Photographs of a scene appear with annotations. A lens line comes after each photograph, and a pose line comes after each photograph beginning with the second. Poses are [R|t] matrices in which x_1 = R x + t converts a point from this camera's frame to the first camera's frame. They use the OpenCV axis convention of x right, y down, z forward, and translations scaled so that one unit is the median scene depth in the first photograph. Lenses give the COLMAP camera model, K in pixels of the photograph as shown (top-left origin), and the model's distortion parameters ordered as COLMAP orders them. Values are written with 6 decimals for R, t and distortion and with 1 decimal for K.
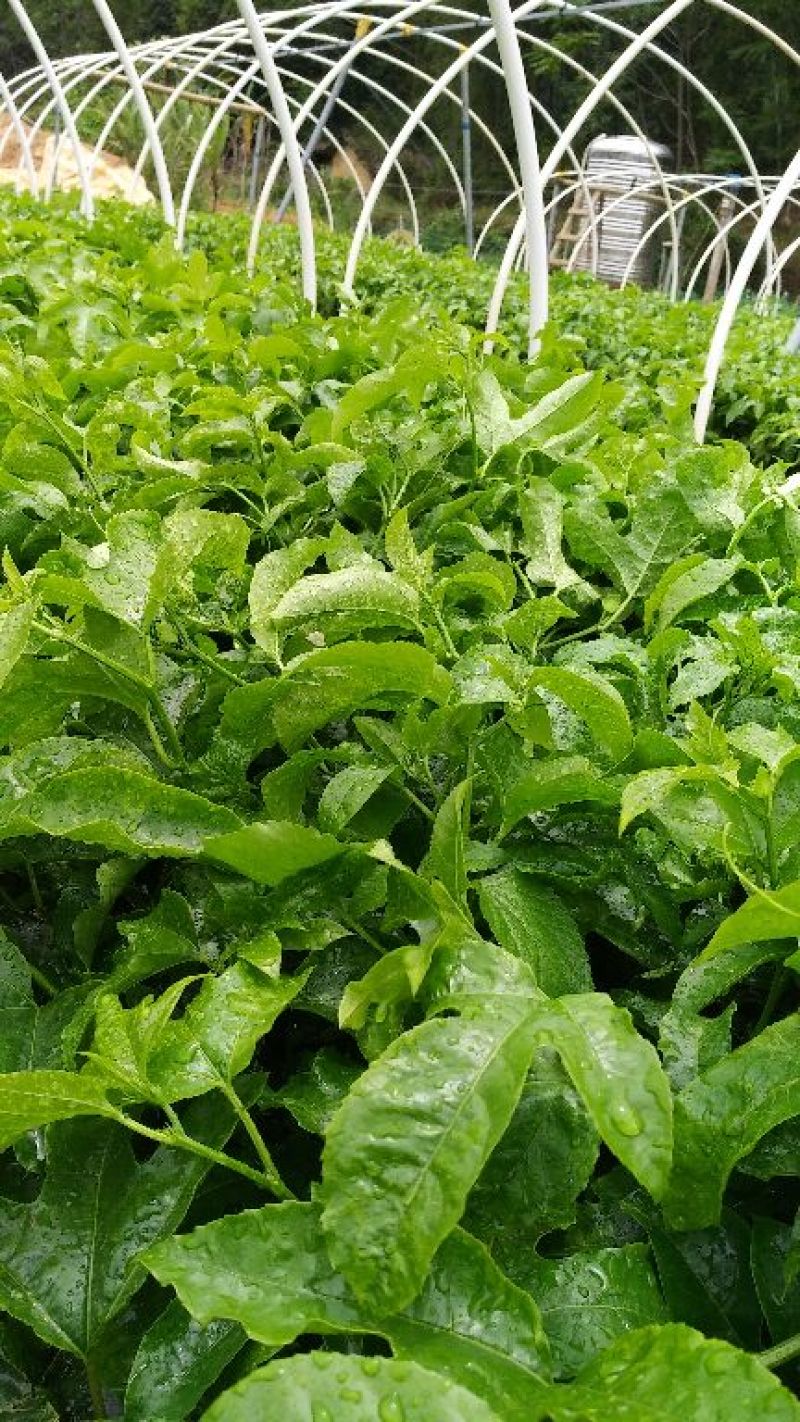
lens RADIAL K [[1171.1, 0, 400.0], [0, 1171.1, 711.0], [0, 0, 1]] dist [0.006586, 0.004781]
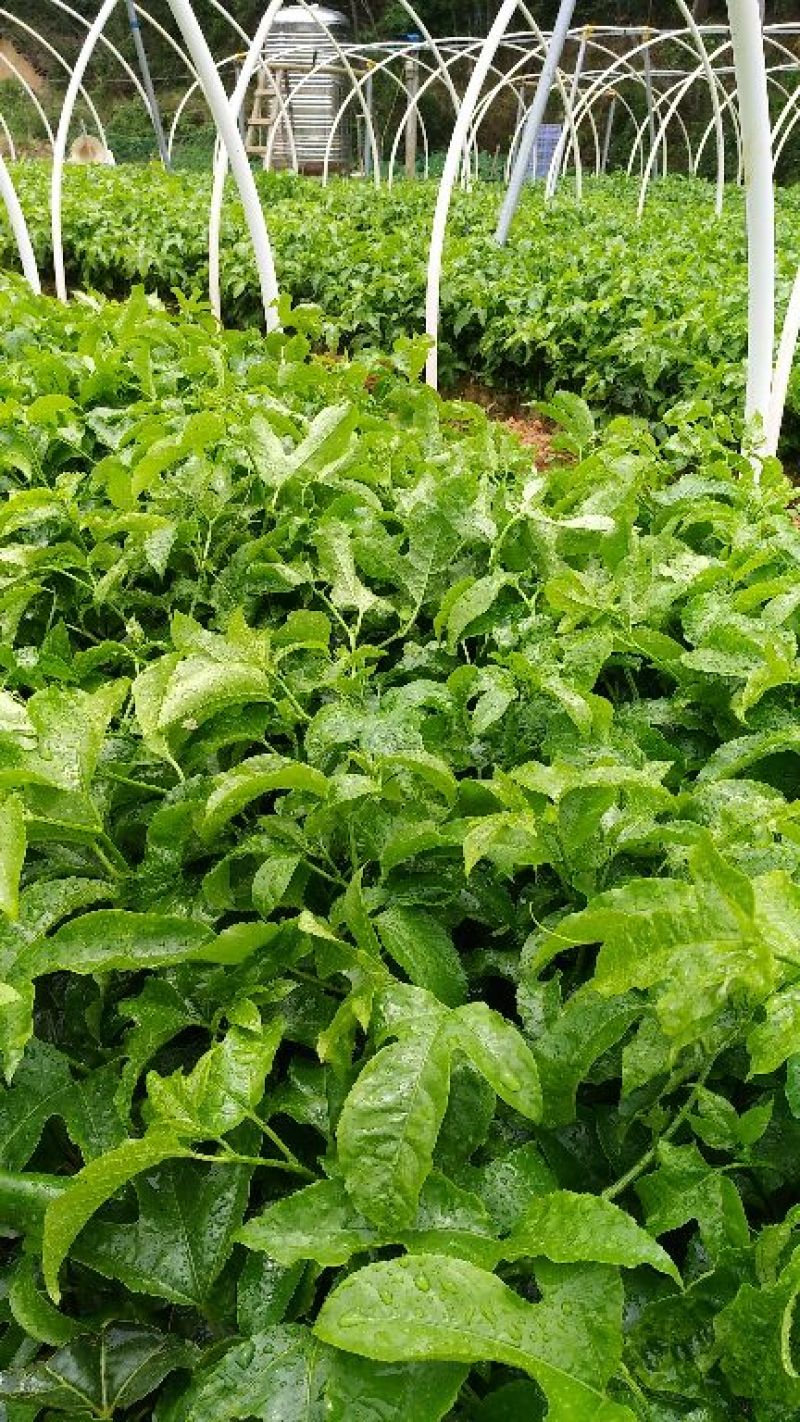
lens RADIAL K [[1220.0, 0, 400.0], [0, 1220.0, 711.0], [0, 0, 1]] dist [0.020540, -0.003901]
pose [[0.964234, -0.206803, 0.165789, -0.075855], [0.185587, 0.973344, 0.134756, -0.232910], [-0.189238, -0.099168, 0.976911, -0.334735]]
